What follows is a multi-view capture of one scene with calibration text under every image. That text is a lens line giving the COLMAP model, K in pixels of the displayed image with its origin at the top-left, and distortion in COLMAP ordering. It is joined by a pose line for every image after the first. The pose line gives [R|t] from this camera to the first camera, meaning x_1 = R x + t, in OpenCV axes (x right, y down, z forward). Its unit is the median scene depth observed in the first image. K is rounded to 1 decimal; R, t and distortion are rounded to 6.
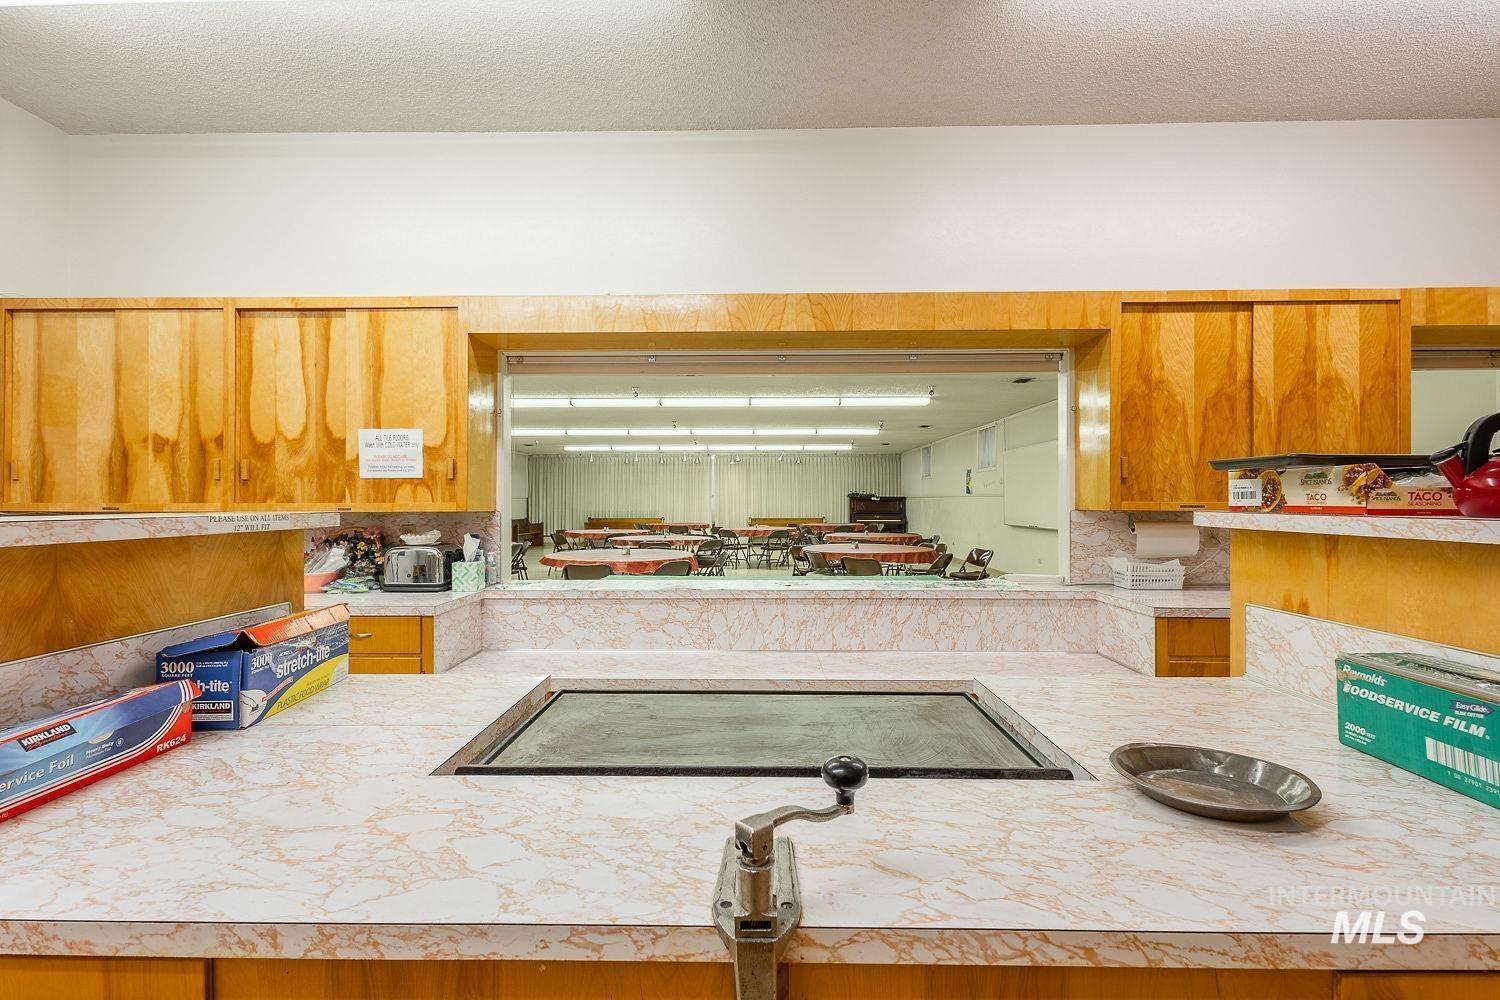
lens RADIAL K [[690.2, 0, 752.5], [0, 690.2, 497.8], [0, 0, 1]] dist [-0.000196, -0.000176]
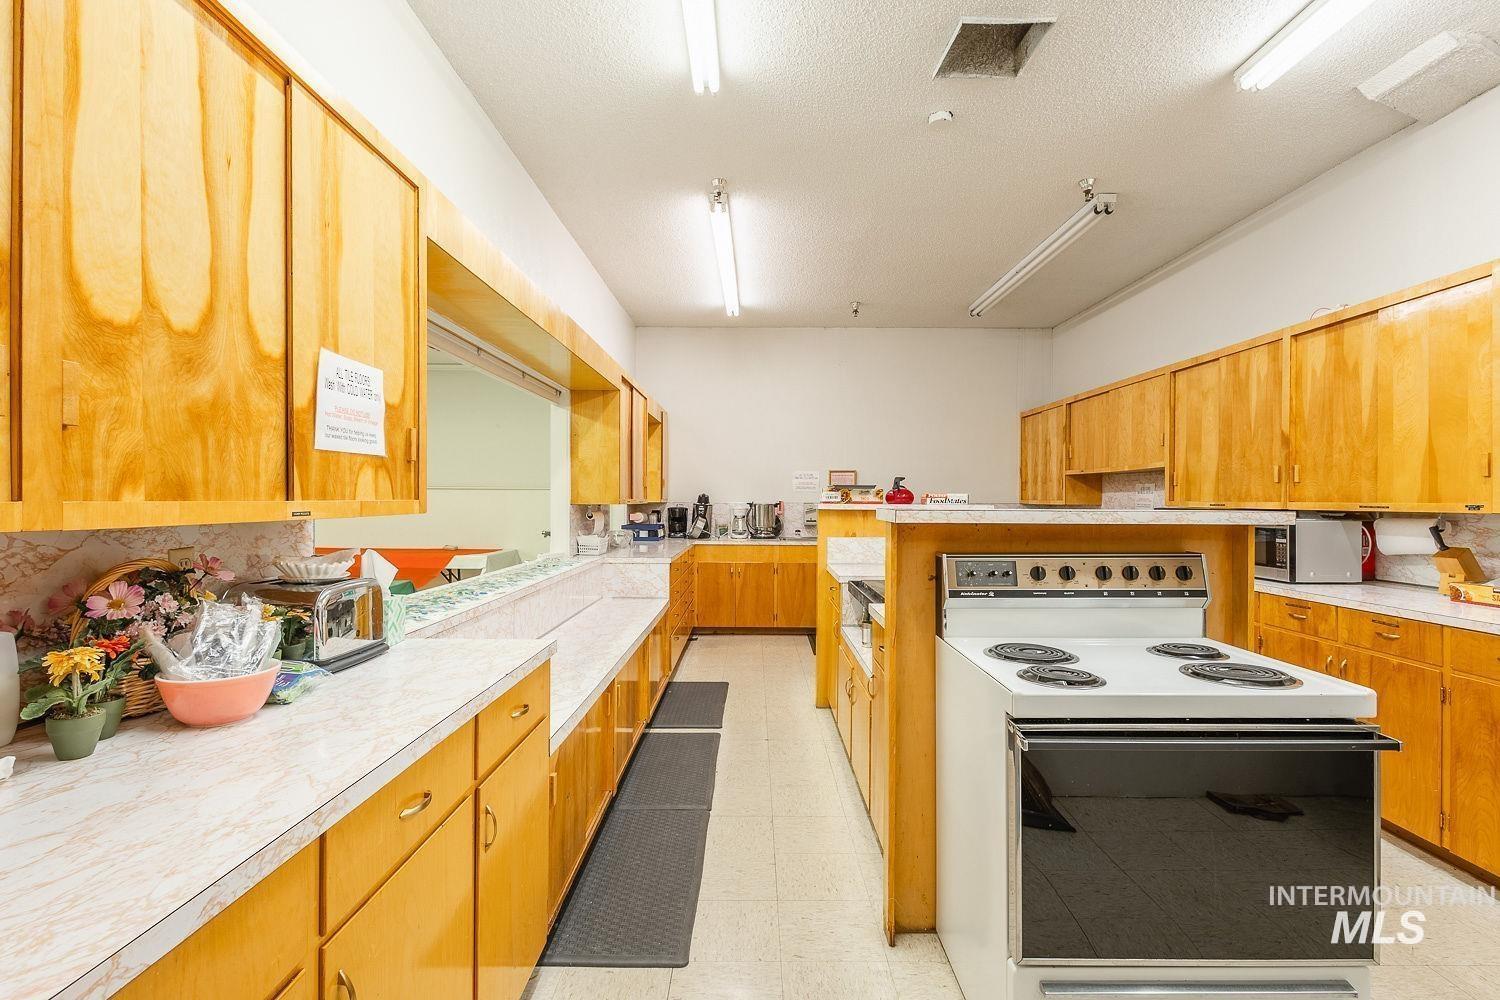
lens RADIAL K [[690.2, 0, 752.5], [0, 690.2, 497.8], [0, 0, 1]] dist [-0.000196, -0.000176]
pose [[-0.014004, 0.004471, 0.999892, -1.206845], [-0.004981, 0.999977, -0.004541, 0.006938], [-0.999890, -0.005044, -0.013981, 0.803447]]
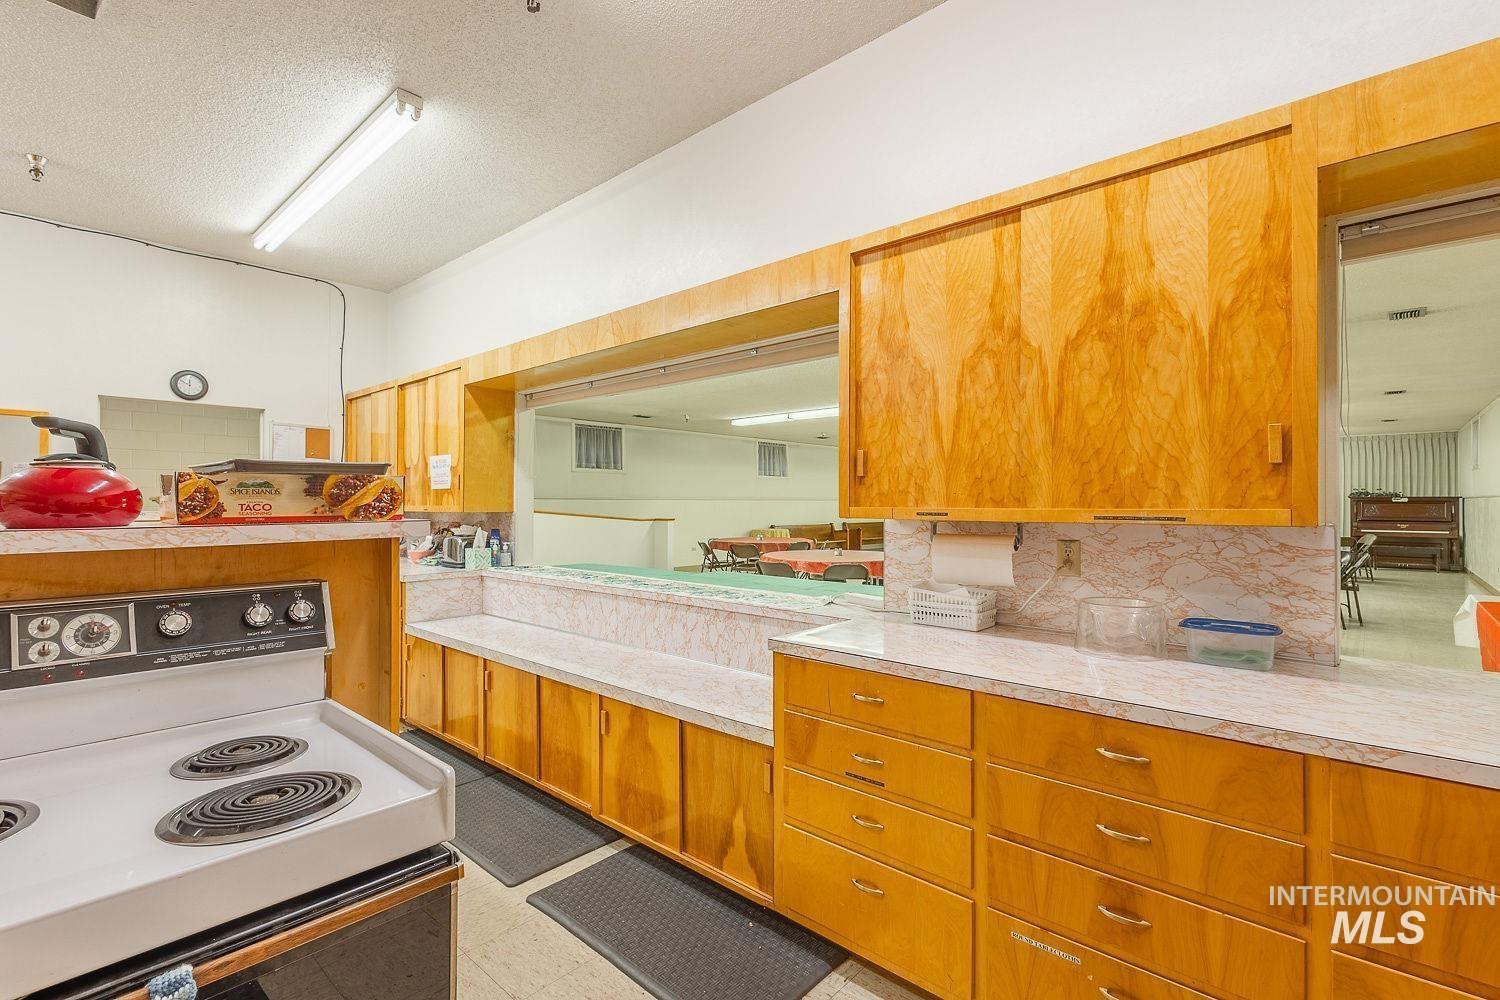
lens RADIAL K [[690.2, 0, 752.5], [0, 690.2, 497.8], [0, 0, 1]] dist [-0.000196, -0.000176]
pose [[0.755434, -0.004253, -0.655210, 0.957900], [0.003139, 0.999991, -0.002872, -0.002929], [0.655217, 0.000113, 0.755441, 0.331022]]
